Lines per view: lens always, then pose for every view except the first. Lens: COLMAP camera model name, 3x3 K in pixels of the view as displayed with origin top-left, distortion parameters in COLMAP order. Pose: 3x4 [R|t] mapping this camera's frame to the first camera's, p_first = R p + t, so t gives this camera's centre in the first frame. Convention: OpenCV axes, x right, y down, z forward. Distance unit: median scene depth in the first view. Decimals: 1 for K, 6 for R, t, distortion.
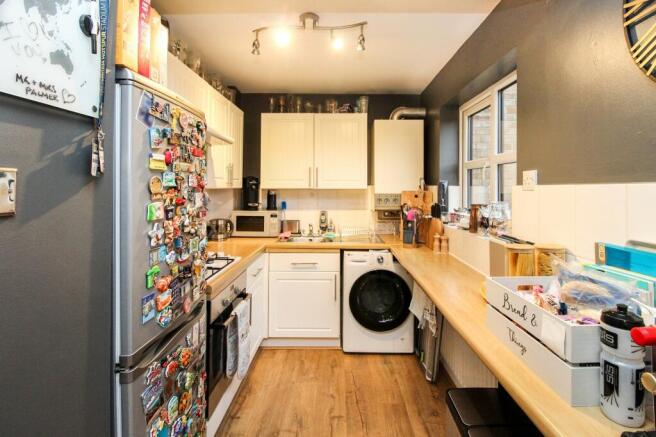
lens RADIAL K [[307.4, 0, 330.2], [0, 307.4, 188.0], [0, 0, 1]] dist [-0.000382, -0.000046]
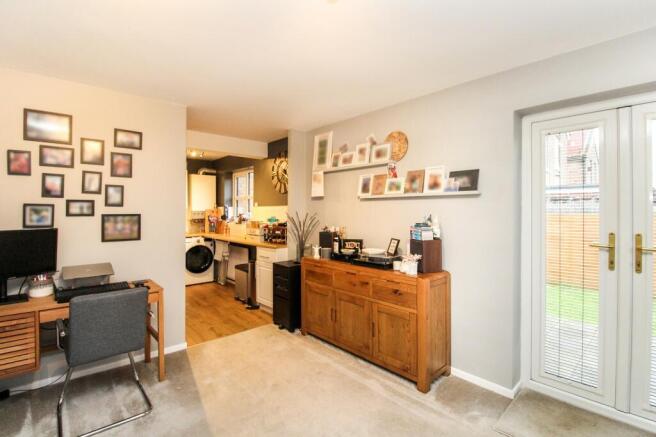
lens RADIAL K [[298.6, 0, 330.2], [0, 298.6, 211.6], [0, 0, 1]] dist [-0.003016, -0.000787]
pose [[0.710662, -0.004678, 0.703518, -0.656018], [0.001863, 0.999987, 0.004767, 0.019030], [-0.703531, -0.002077, 0.710661, -1.147278]]
